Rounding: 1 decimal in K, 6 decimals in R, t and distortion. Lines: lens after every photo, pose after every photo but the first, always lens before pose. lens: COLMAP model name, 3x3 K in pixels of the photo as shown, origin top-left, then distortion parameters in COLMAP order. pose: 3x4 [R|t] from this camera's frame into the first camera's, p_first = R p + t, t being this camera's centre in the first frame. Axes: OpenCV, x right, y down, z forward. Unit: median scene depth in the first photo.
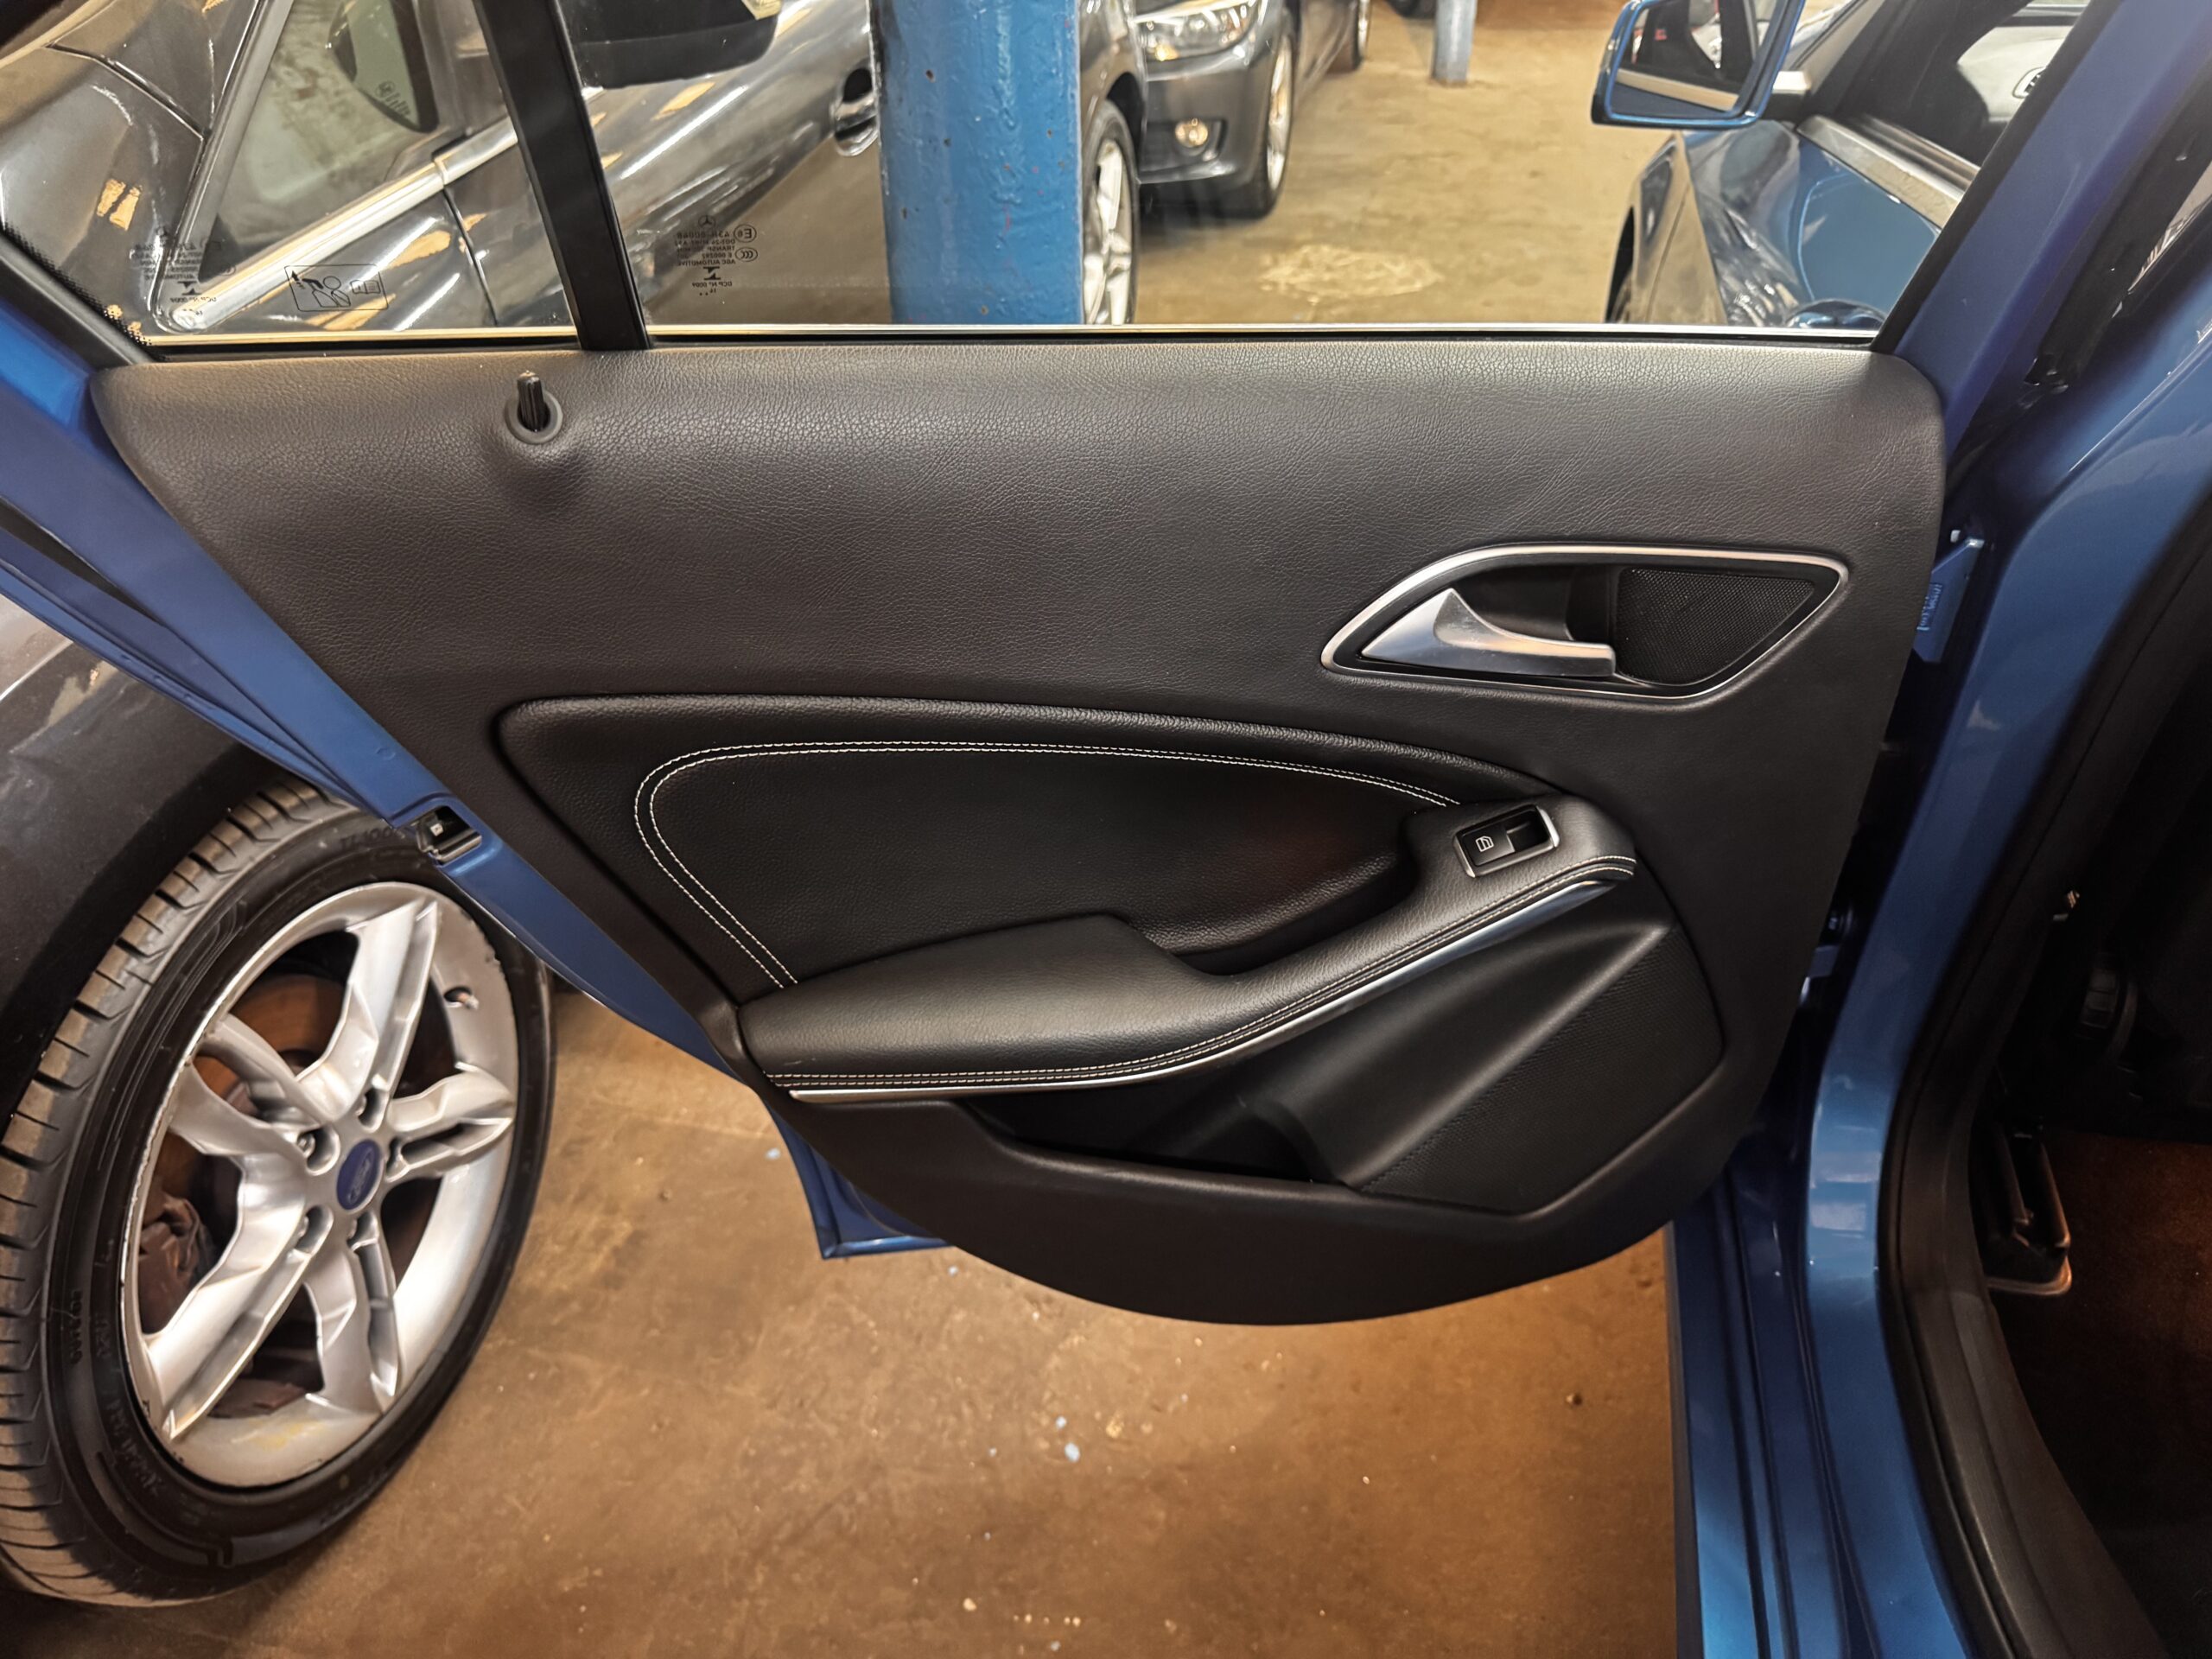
lens RADIAL K [[1577.1, 0, 1096.4], [0, 1577.1, 848.9], [0, 0, 1]] dist [-0.008009, -0.002972]
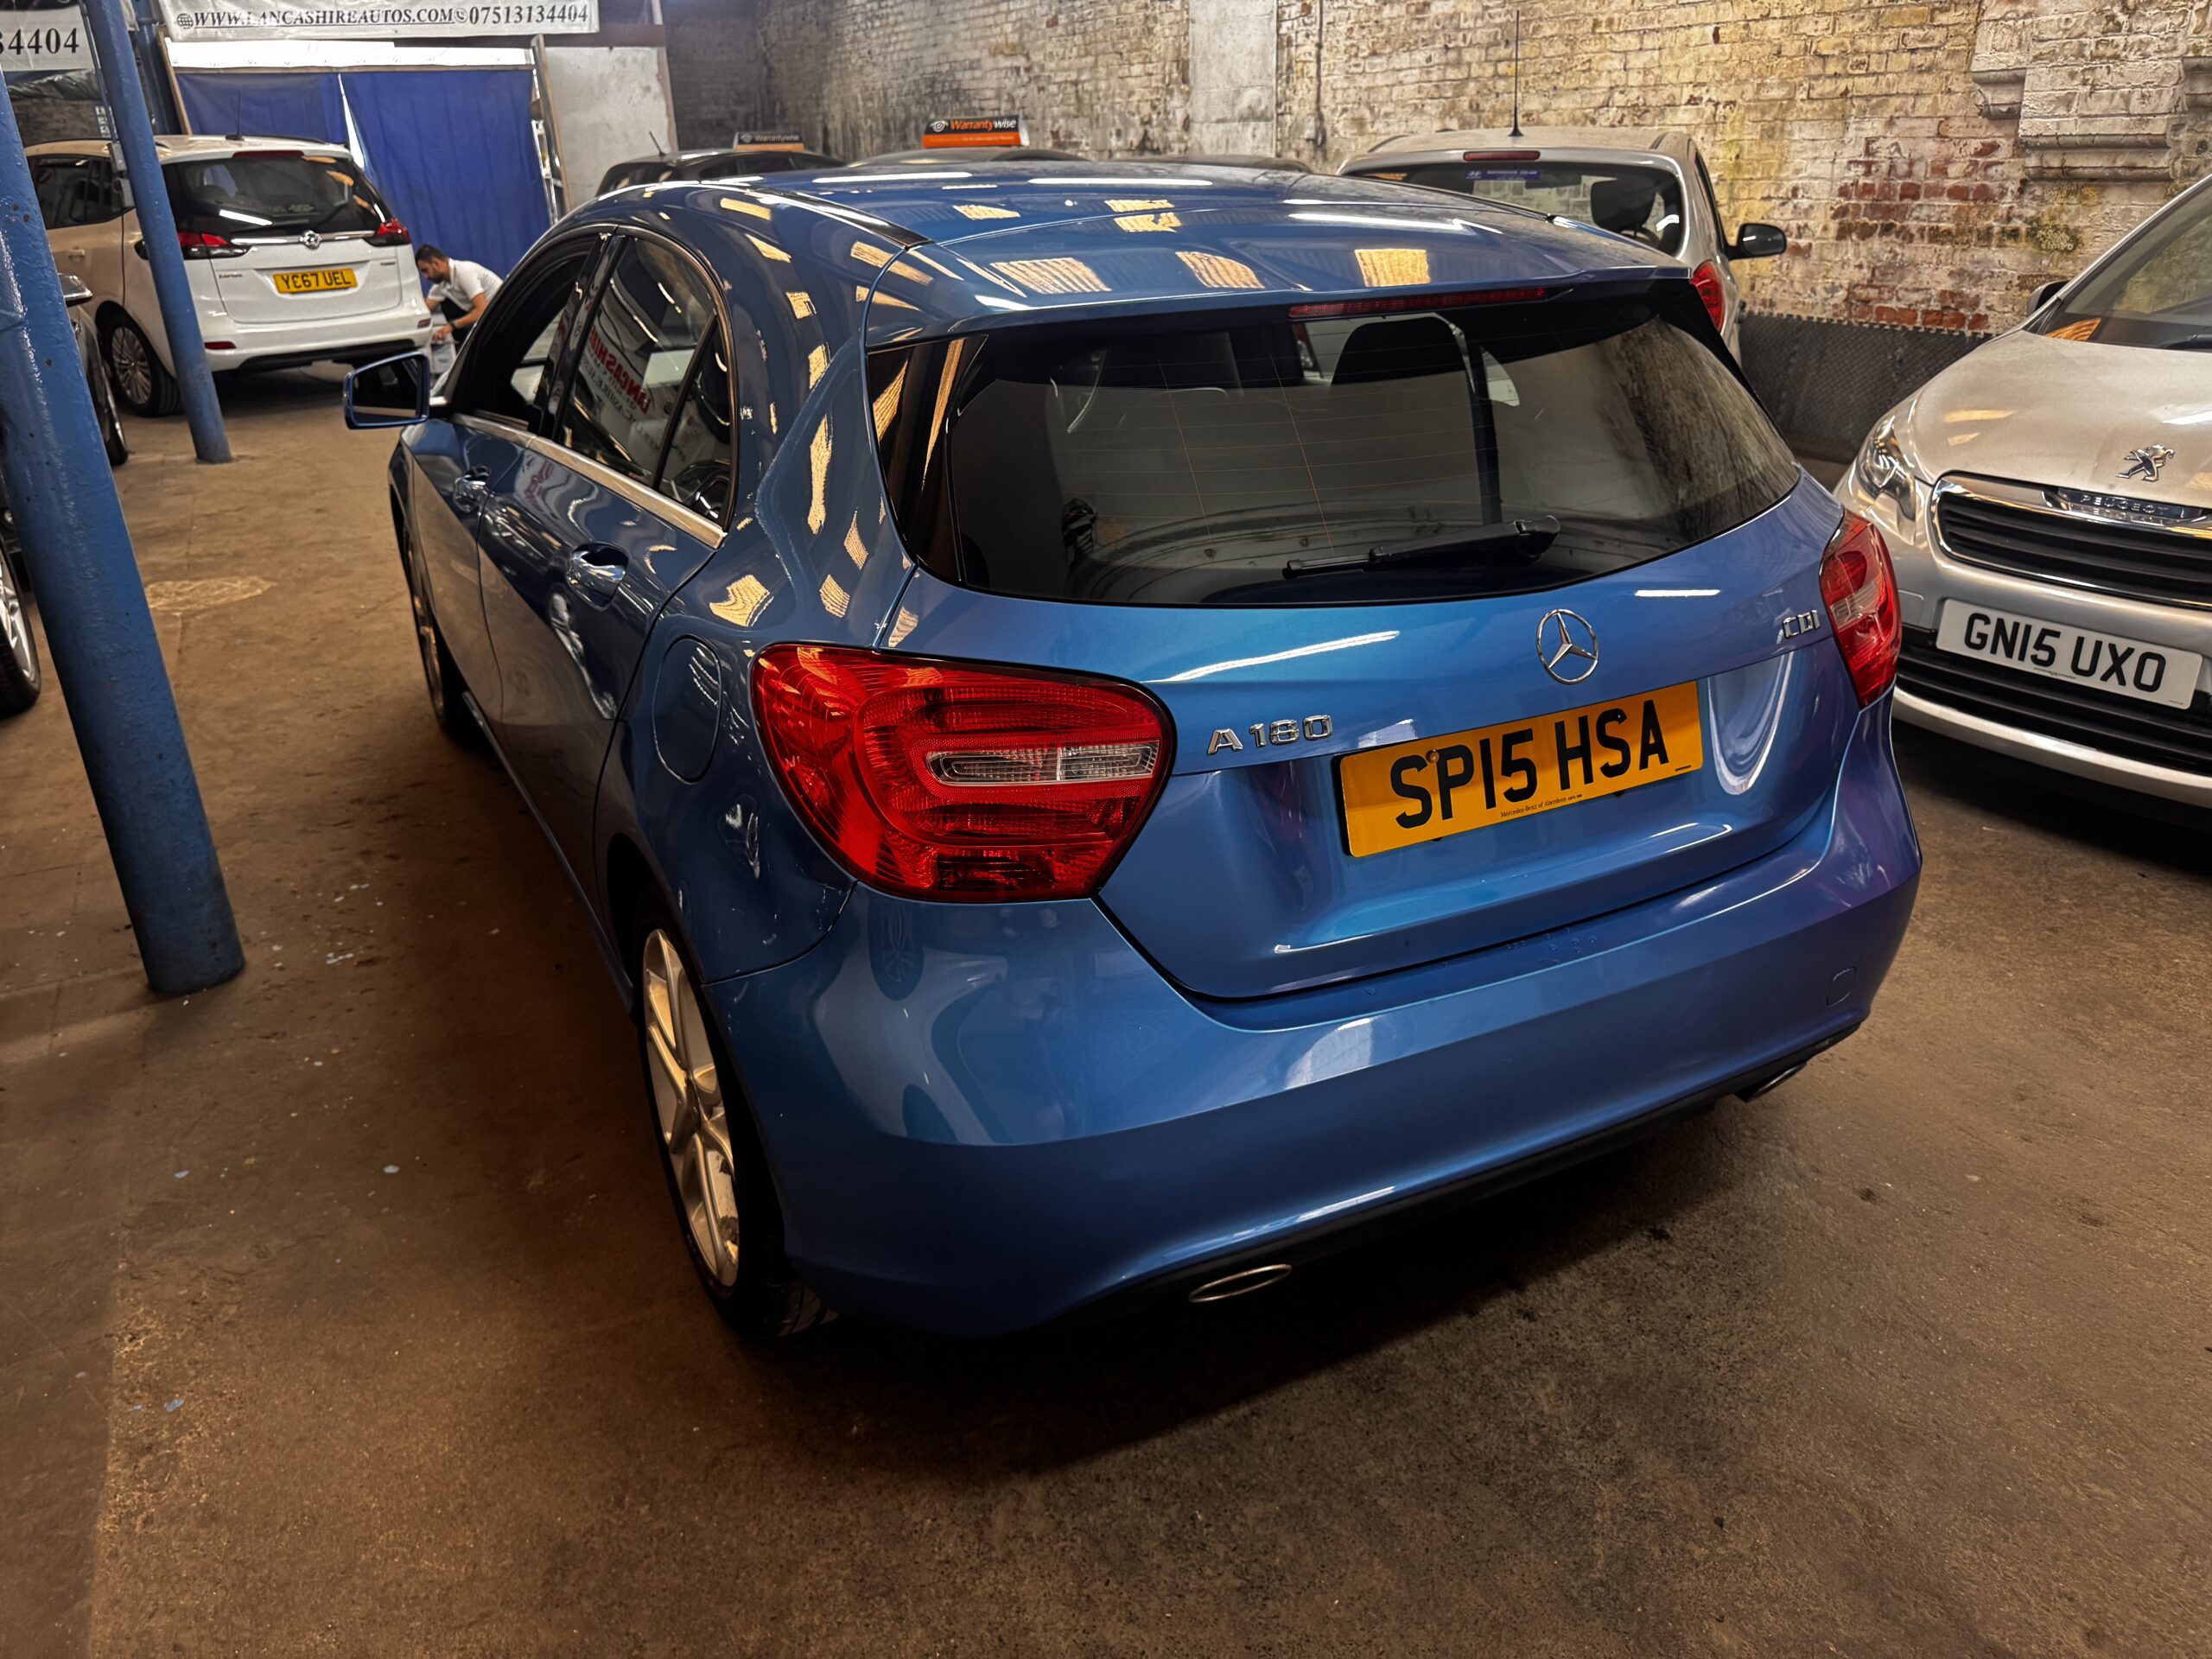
lens RADIAL K [[1564.2, 0, 1103.6], [0, 1564.2, 824.1], [0, 0, 1]] dist [0.003634, -0.002939]
pose [[0.742265, -0.278688, 0.609406, -0.160670], [0.402394, 0.912568, -0.072793, 0.259287], [-0.535838, 0.299253, 0.789509, -0.462988]]
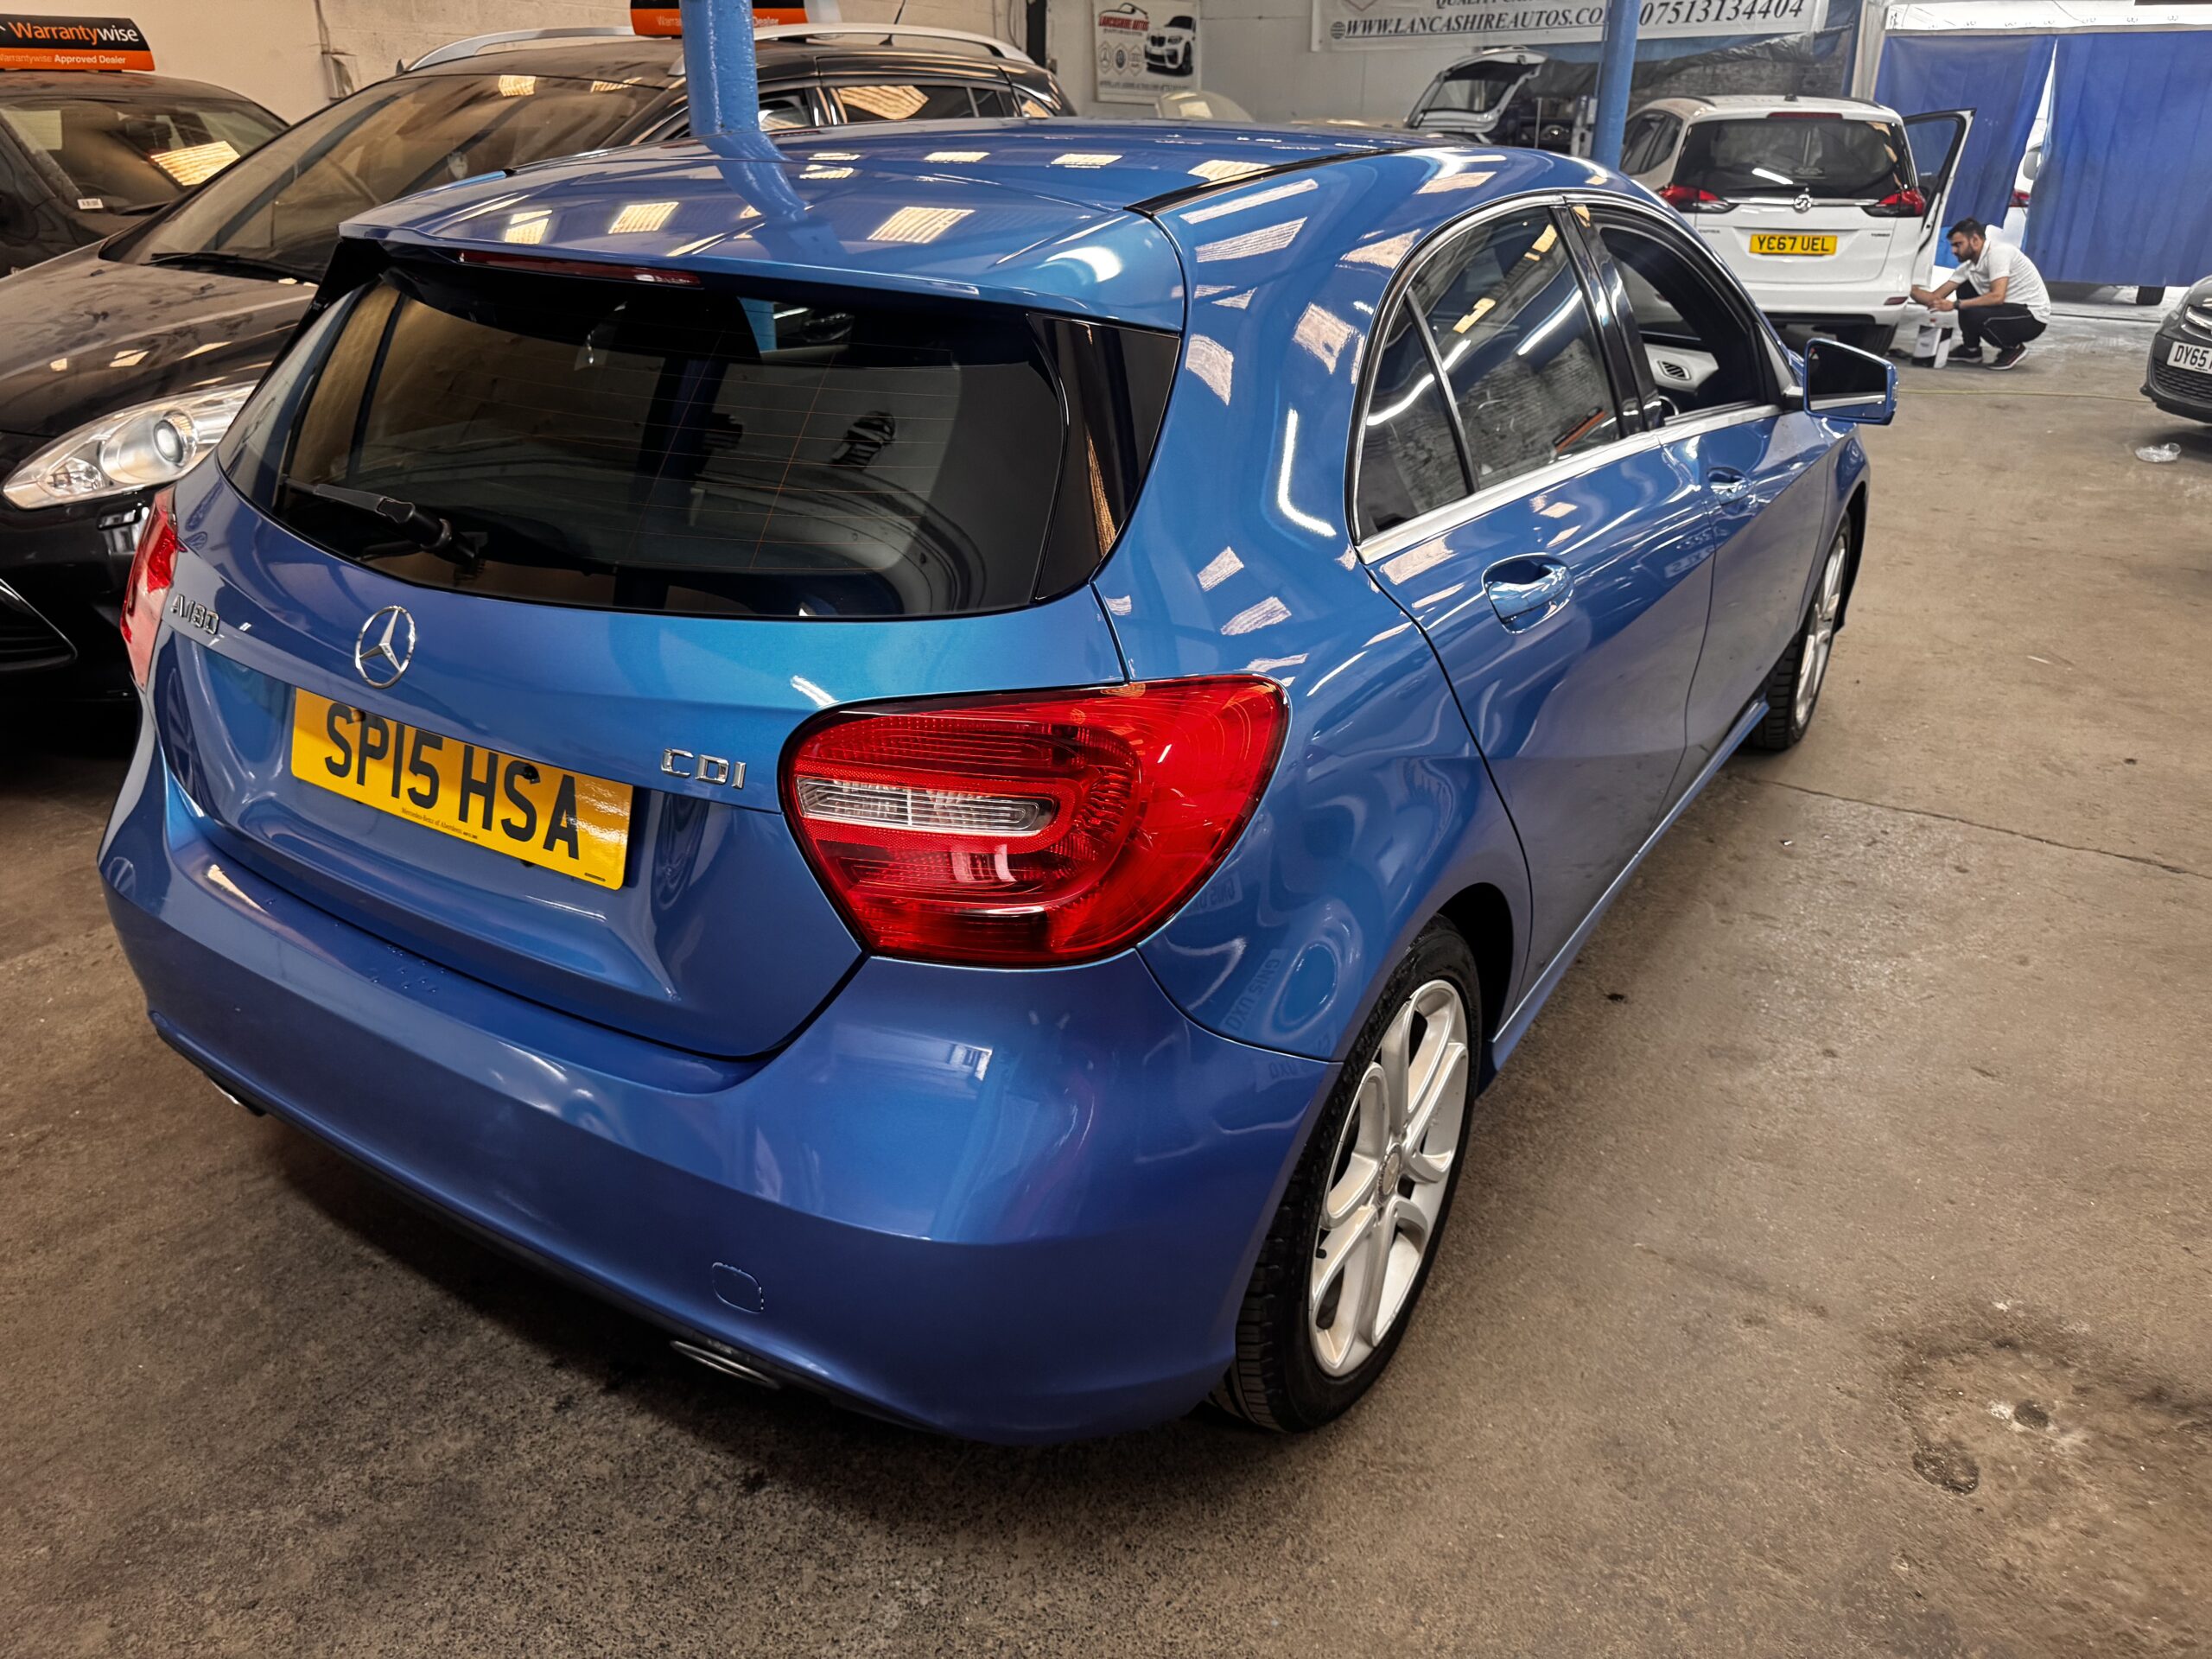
lens RADIAL K [[1570.7, 0, 1109.4], [0, 1570.7, 840.5], [0, 0, 1]] dist [0.000587, -0.003065]
pose [[0.949464, 0.147468, -0.277076, 0.565139], [-0.196225, 0.967863, -0.157283, 0.312193], [0.244977, 0.203704, 0.947888, -0.526854]]
